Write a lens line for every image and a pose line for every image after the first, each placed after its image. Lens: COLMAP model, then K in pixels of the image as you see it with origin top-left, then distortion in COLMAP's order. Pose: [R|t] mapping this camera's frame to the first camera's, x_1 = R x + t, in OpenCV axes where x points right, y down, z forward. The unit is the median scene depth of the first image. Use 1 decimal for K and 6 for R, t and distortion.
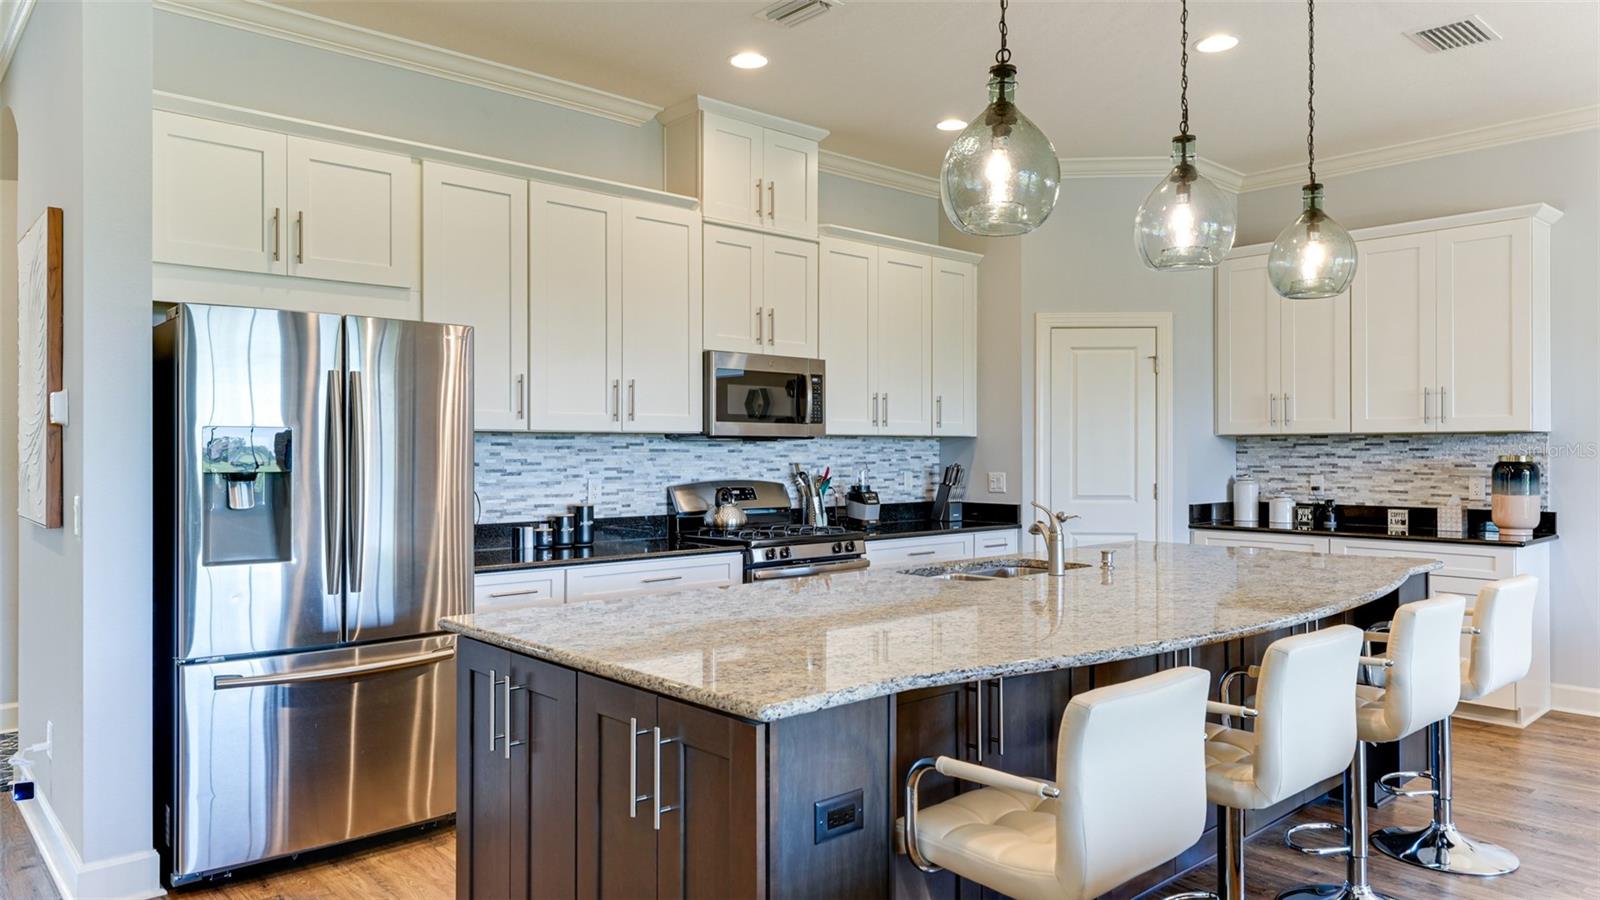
lens RADIAL K [[1061.8, 0, 801.3], [0, 1061.8, 448.2], [0, 0, 1]] dist [0.010374, 0.000885]
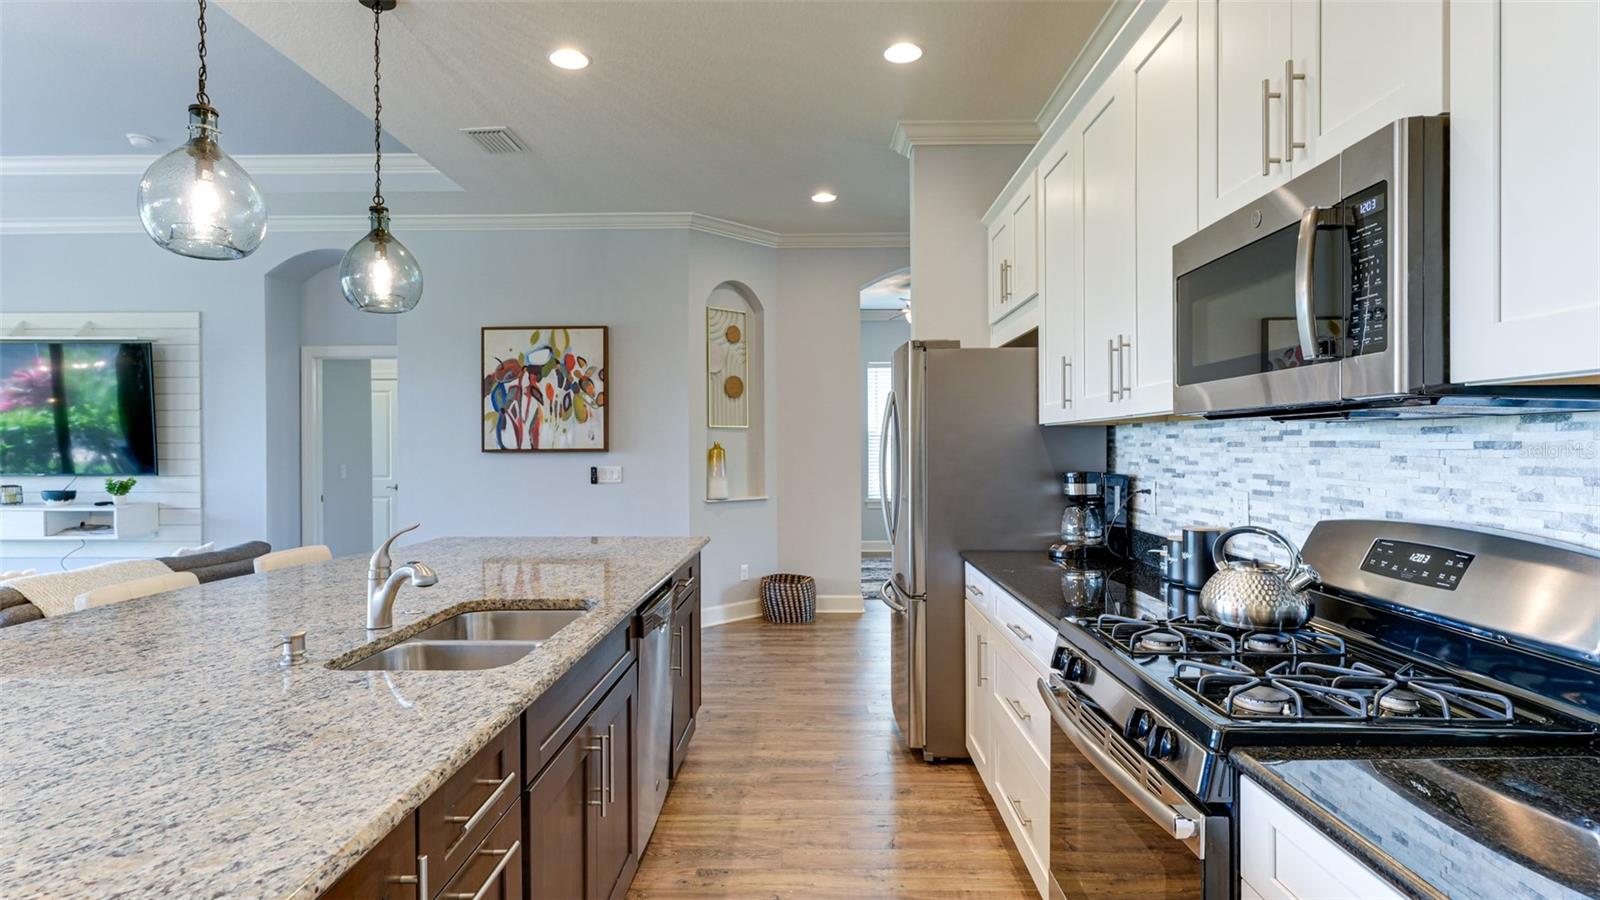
lens RADIAL K [[804.0, 0, 796.4], [0, 804.0, 449.5], [0, 0, 1]] dist [0.001126, 0.000599]
pose [[-0.694850, 0.007363, -0.719117, 0.293758], [0.007565, 0.999967, 0.002929, 0.001780], [0.719115, -0.003405, -0.694883, 1.073945]]
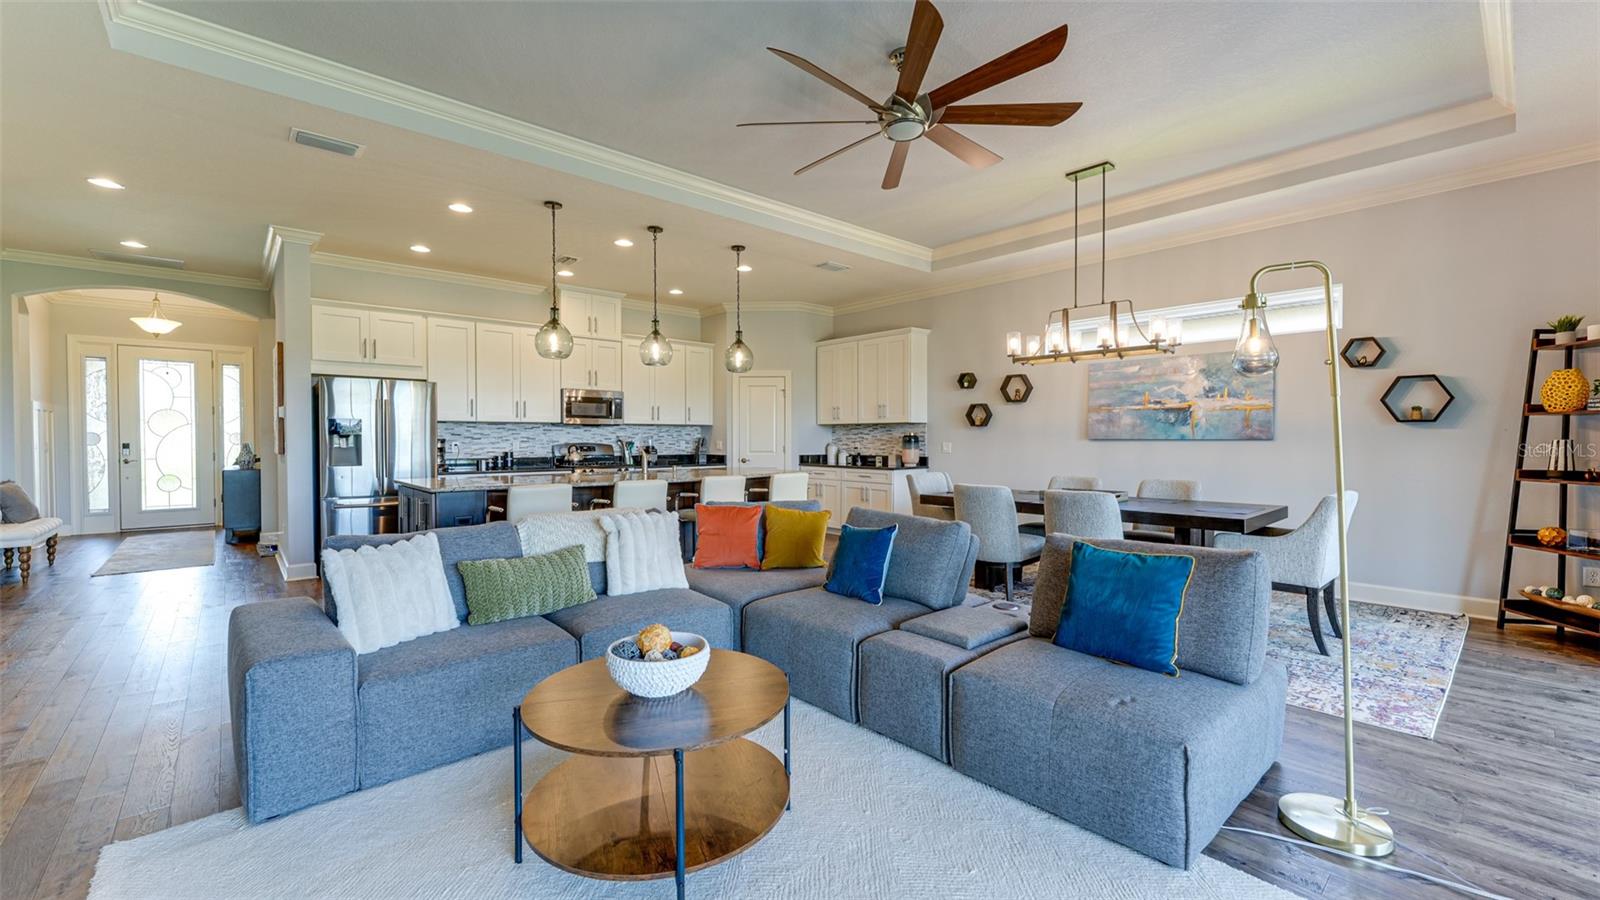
lens RADIAL K [[655.4, 0, 803.0], [0, 655.4, 448.2], [0, 0, 1]] dist [0.007364, -0.000062]
pose [[0.999890, 0.001564, -0.014778, 0.460642], [-0.001307, 0.999847, 0.017433, 0.016300], [0.014803, -0.017412, 0.999739, -0.470855]]
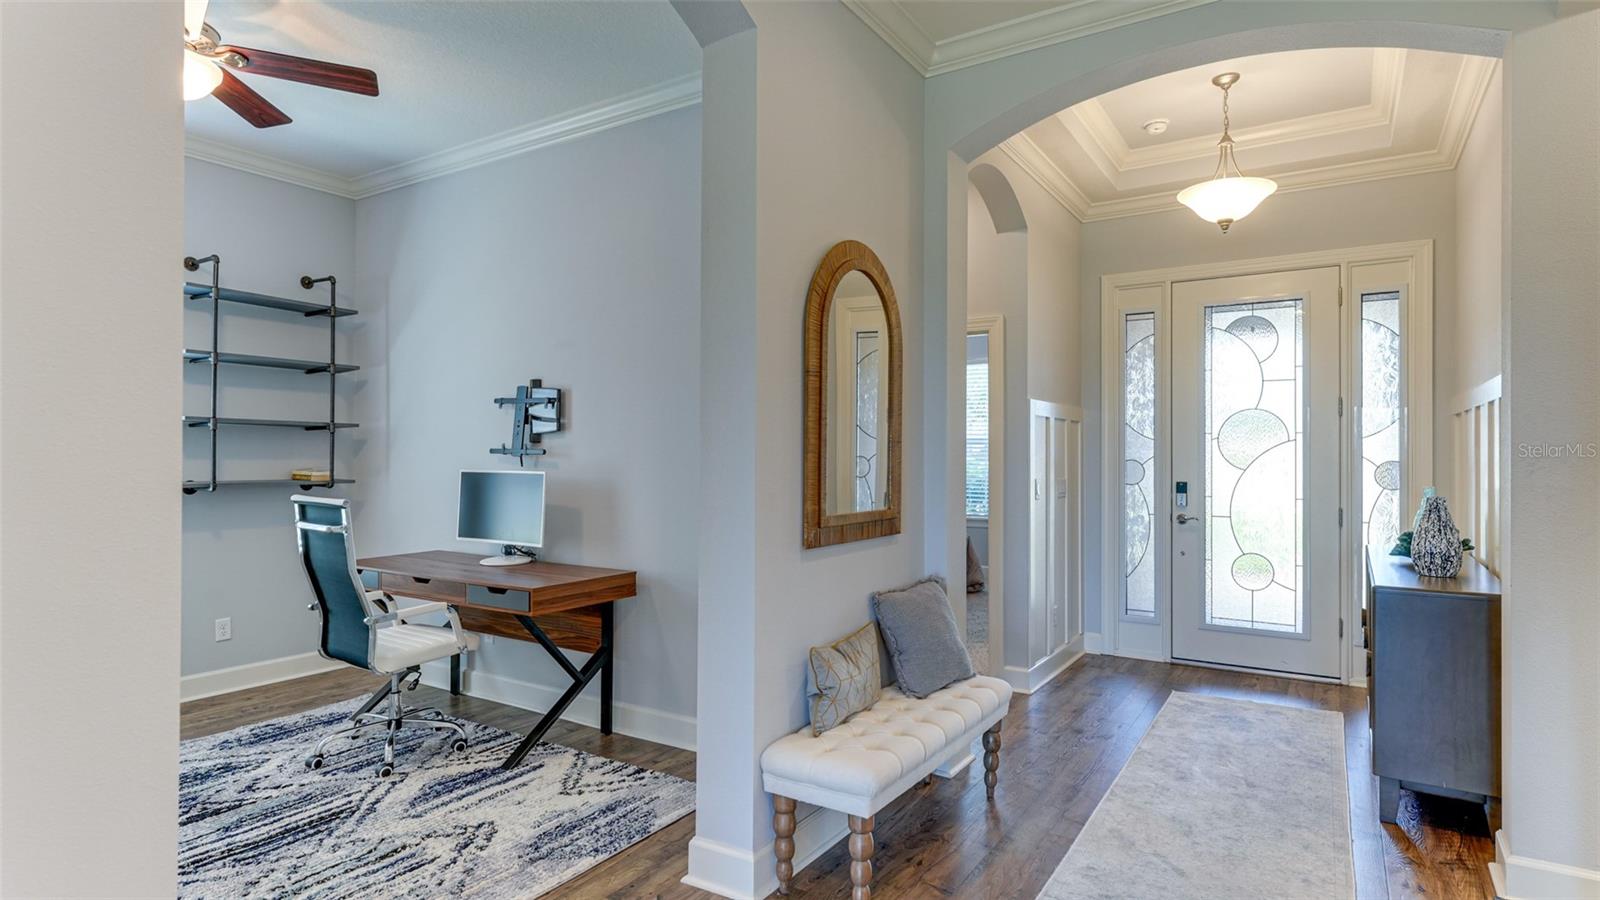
lens RADIAL K [[838.8, 0, 797.4], [0, 838.8, 451.6], [0, 0, 1]] dist [-0.000411, -0.001040]
pose [[0.262120, -0.001991, -0.965033, -0.369305], [-0.001679, 0.999995, -0.002519, 0.001933], [0.965034, 0.002281, 0.262115, 0.409888]]
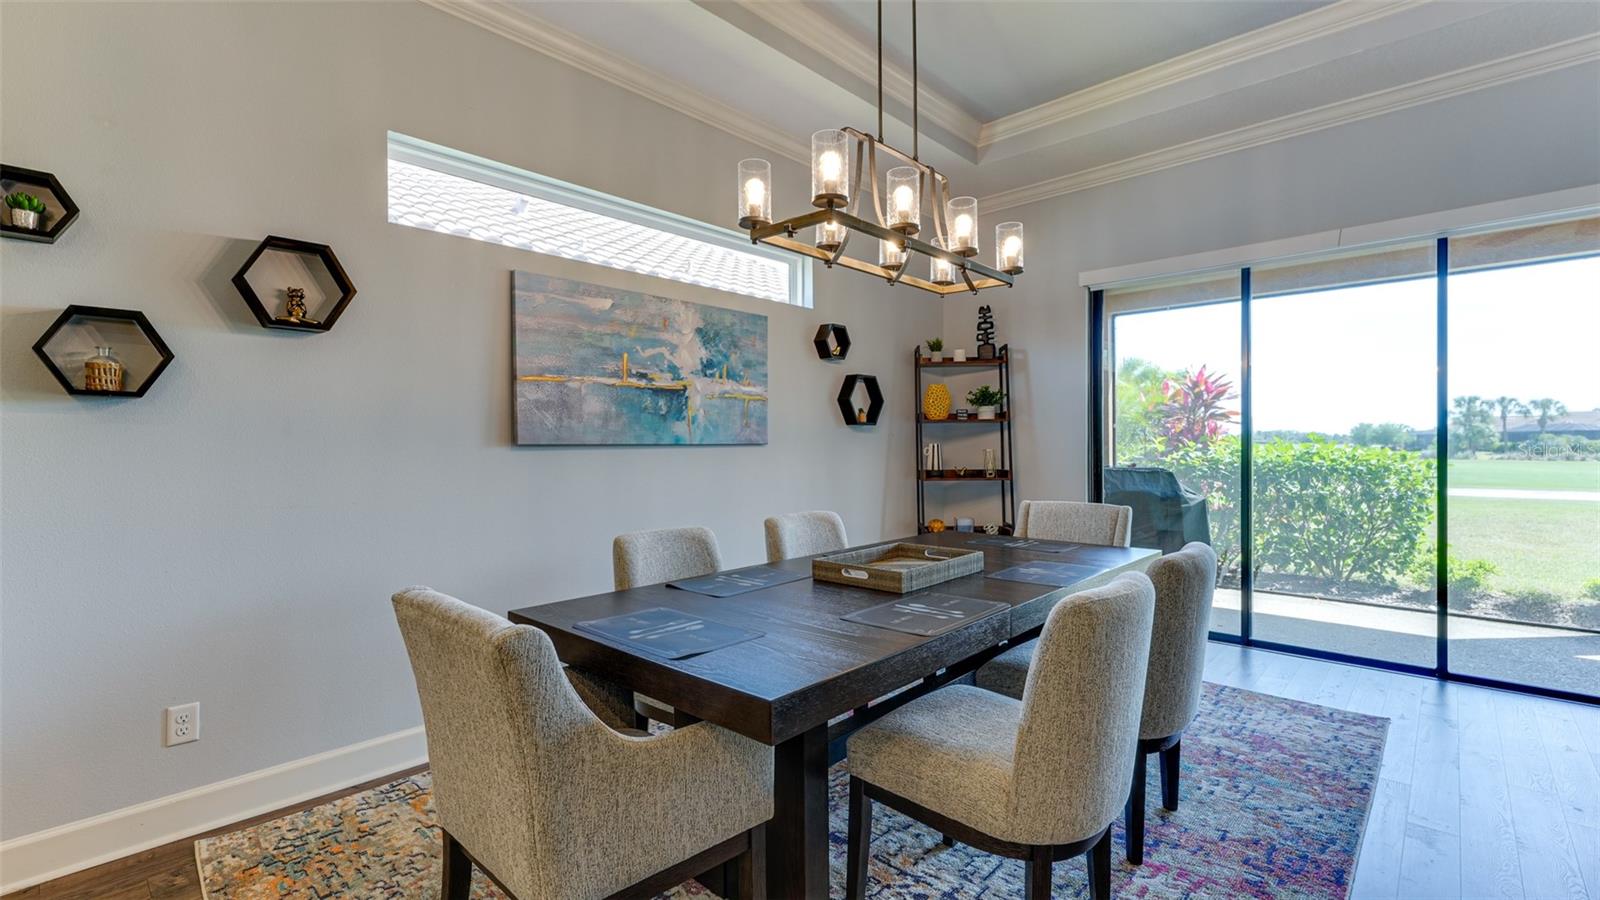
lens RADIAL K [[693.4, 0, 789.2], [0, 693.4, 444.7], [0, 0, 1]] dist [0.002797, 0.000088]
pose [[-0.069569, 0.001595, 0.997576, 0.402419], [0.001602, 0.999998, -0.001487, 0.021720], [-0.997576, 0.001495, -0.069572, 0.574279]]
